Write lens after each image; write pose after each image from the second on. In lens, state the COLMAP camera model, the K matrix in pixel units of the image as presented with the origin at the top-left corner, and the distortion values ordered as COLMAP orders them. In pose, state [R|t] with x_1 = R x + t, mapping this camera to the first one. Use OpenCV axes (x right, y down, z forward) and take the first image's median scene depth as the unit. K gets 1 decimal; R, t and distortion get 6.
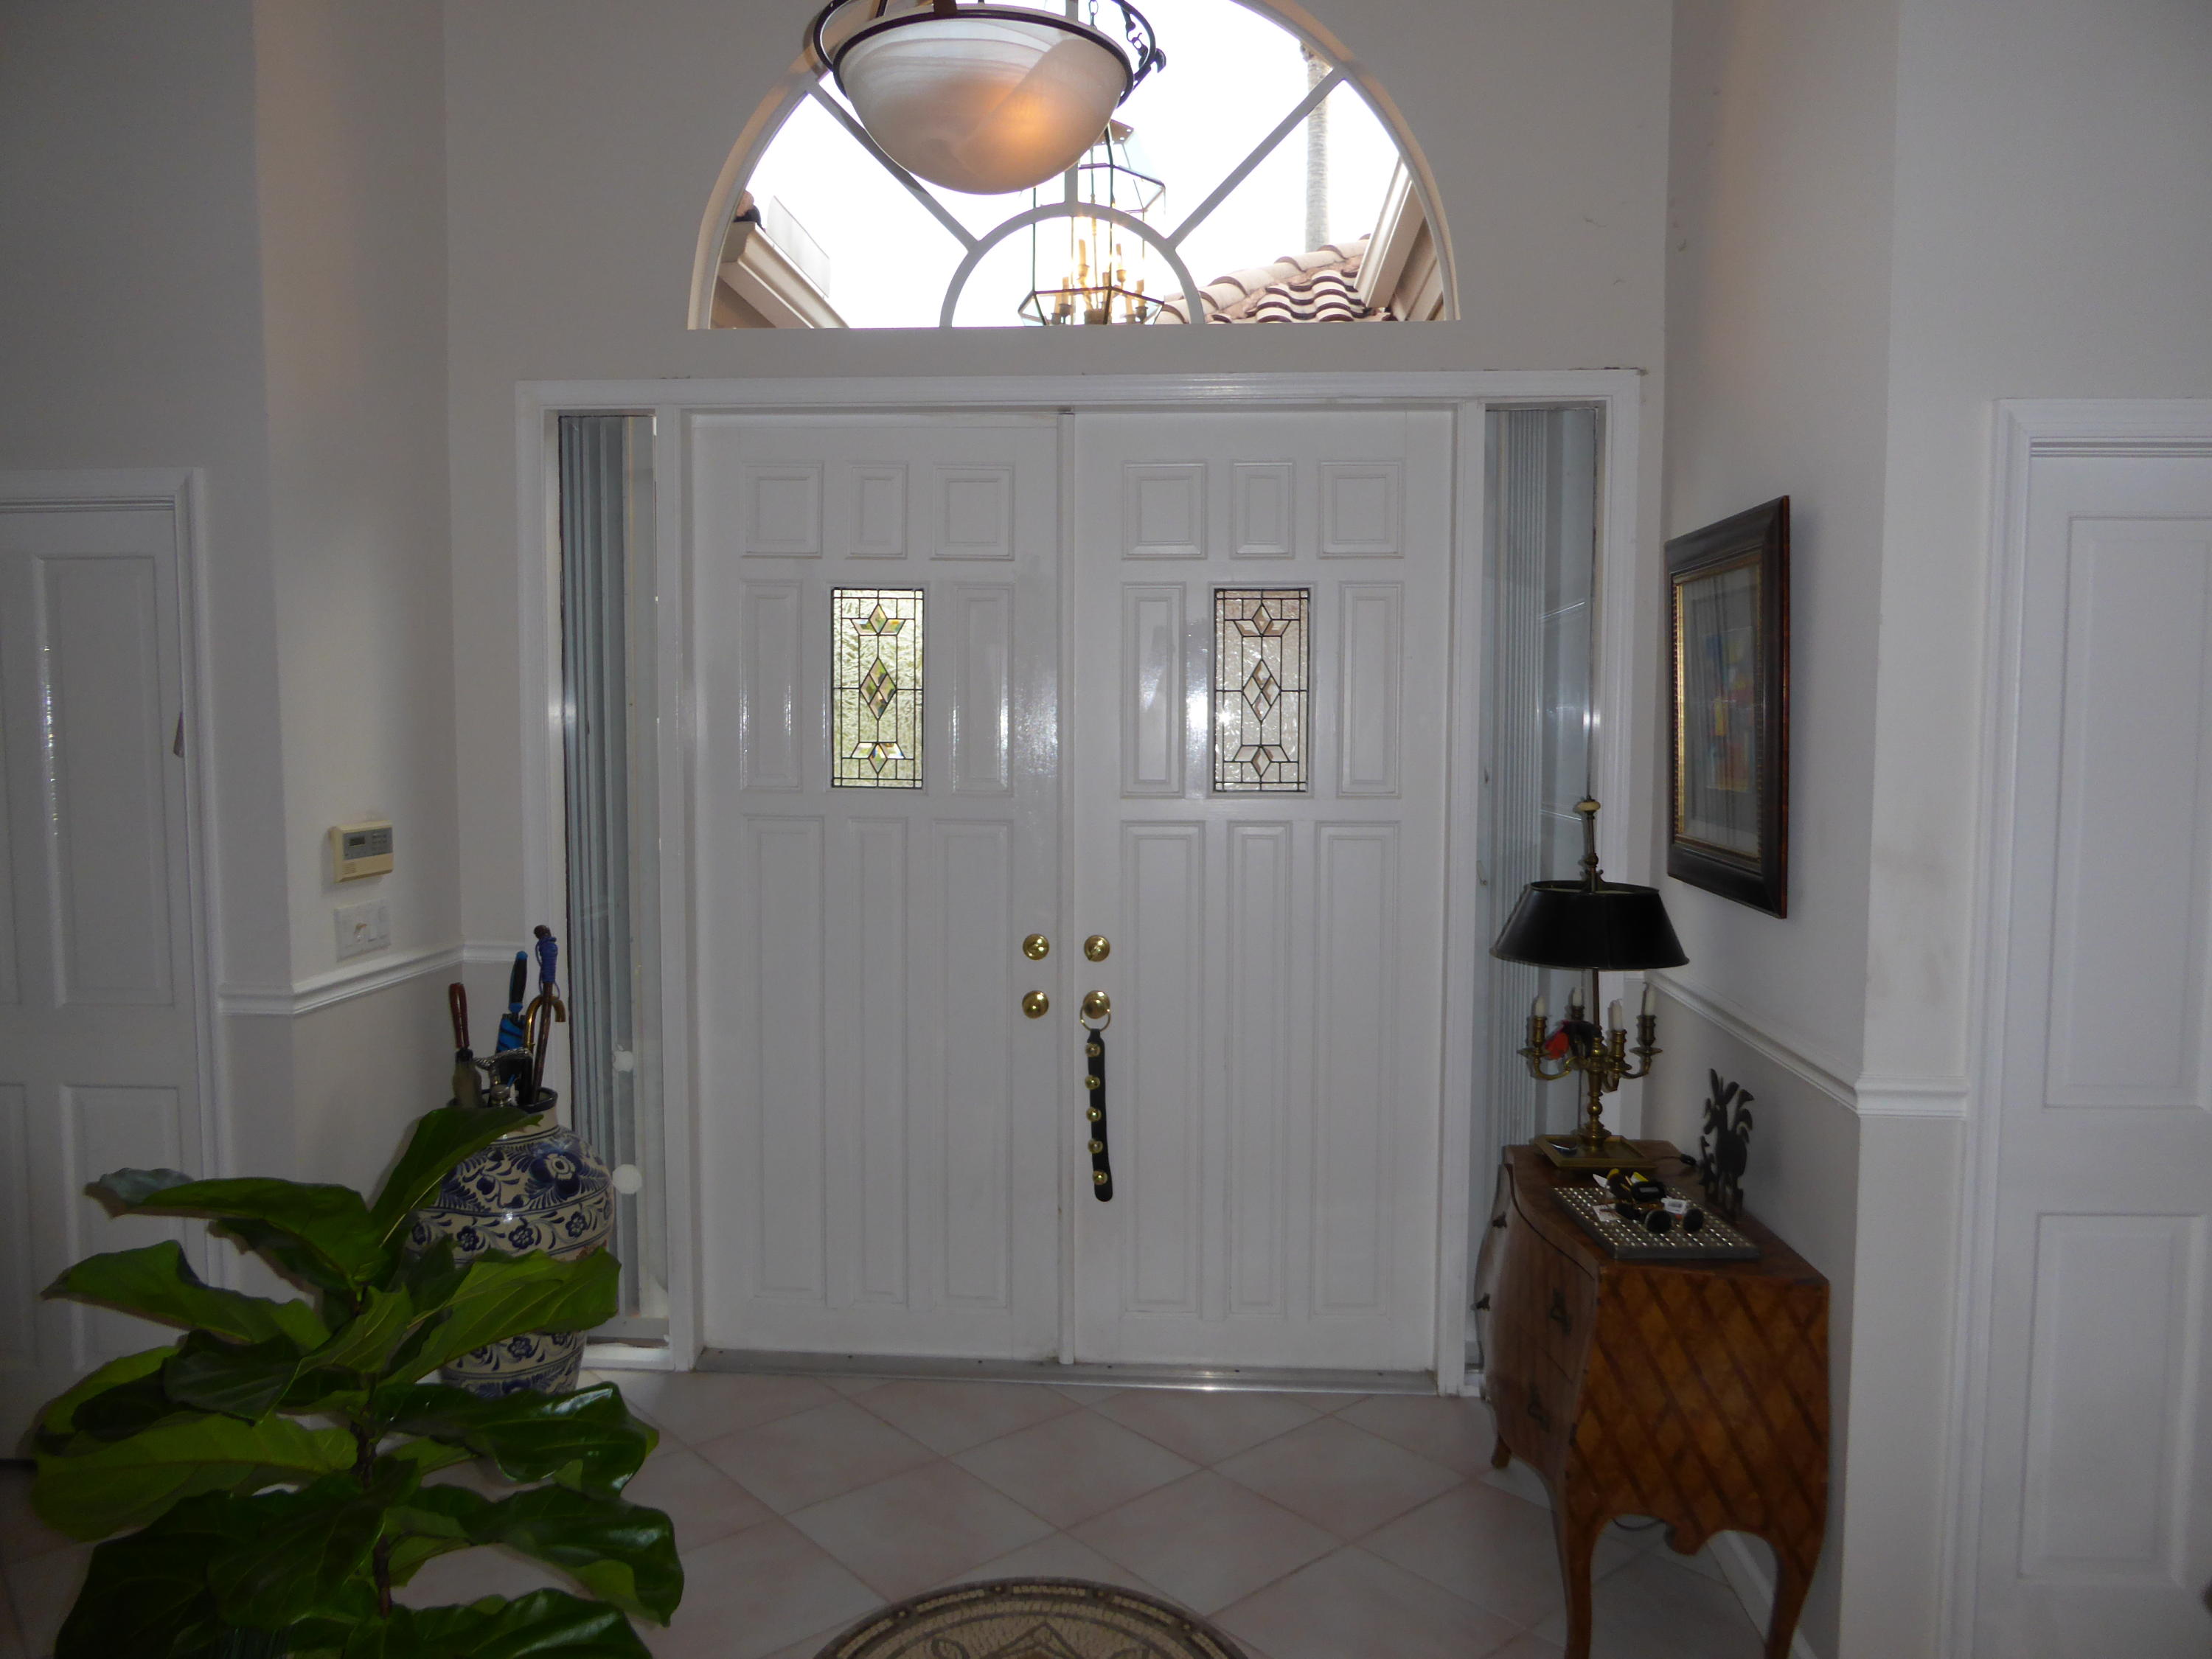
lens RADIAL K [[1555.0, 0, 1108.4], [0, 1555.0, 828.6], [0, 0, 1]] dist [-0.040319, 0.010395]
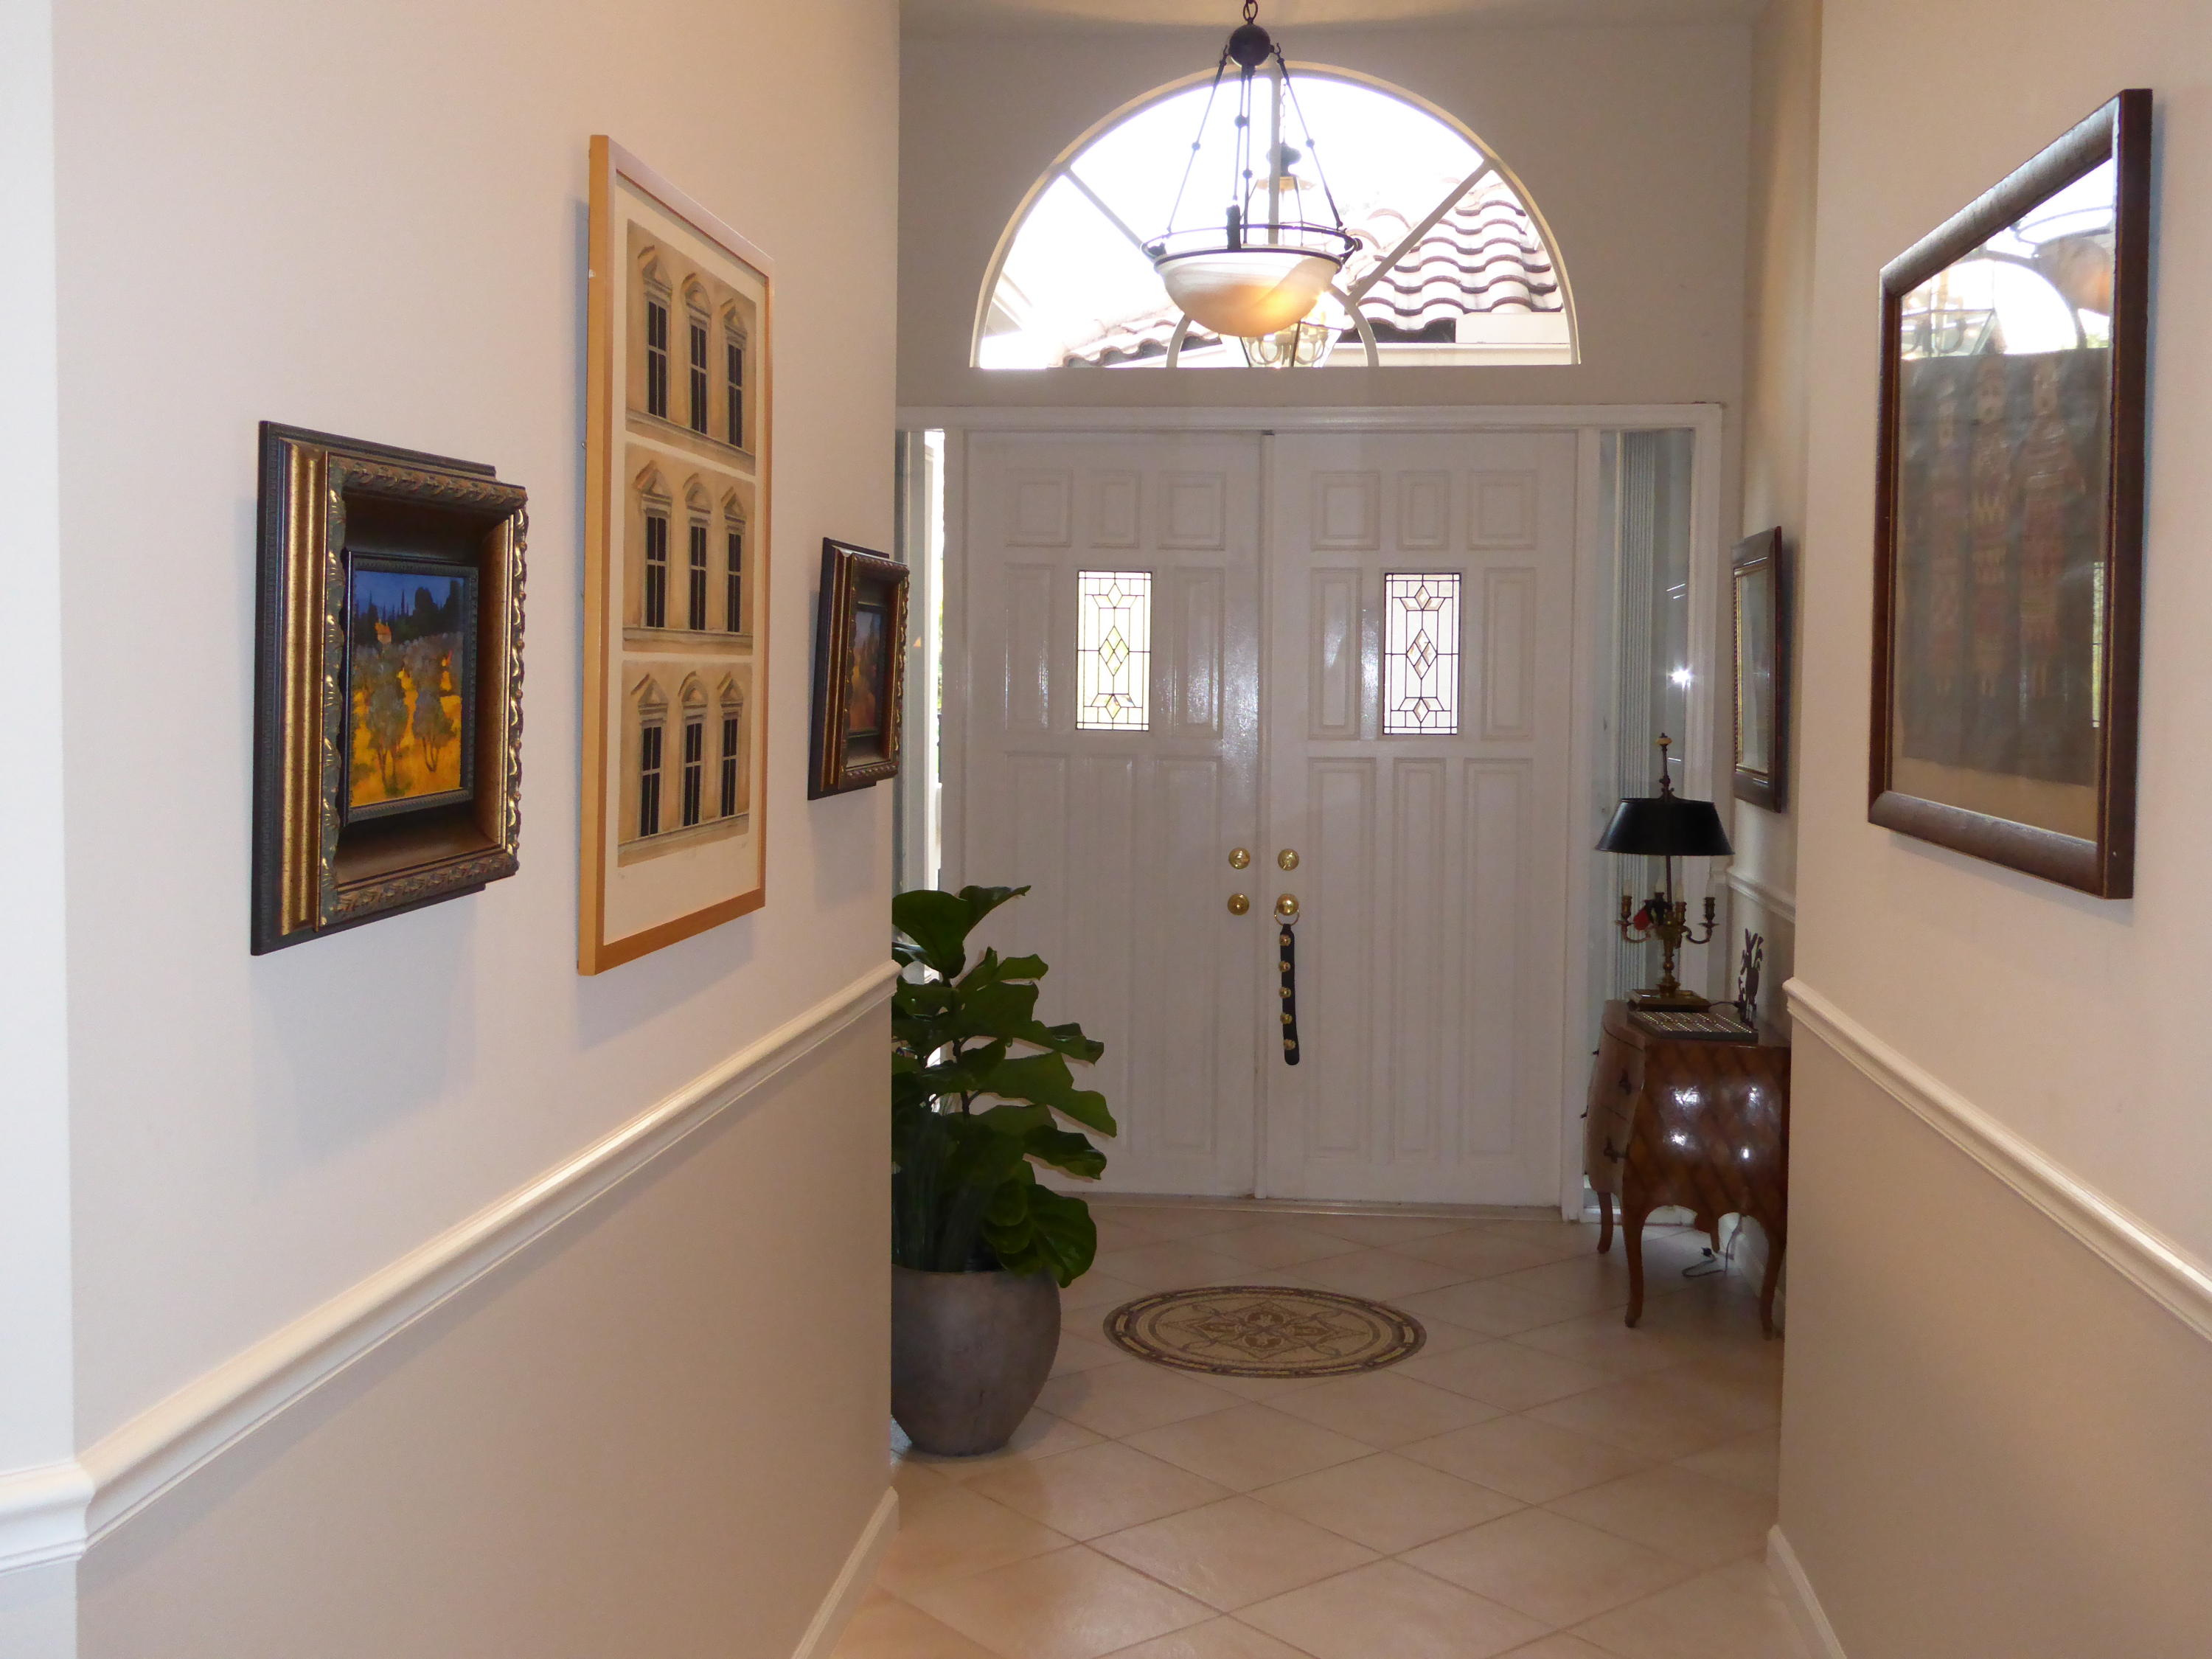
lens RADIAL K [[2314.5, 0, 1103.5], [0, 2314.5, 826.3], [0, 0, 1]] dist [0.008120, 0.000000]
pose [[0.999239, 0.006321, -0.038480, -0.085540], [-0.006596, 0.999953, -0.007042, 0.065354], [0.038434, 0.007291, 0.999235, -0.878788]]
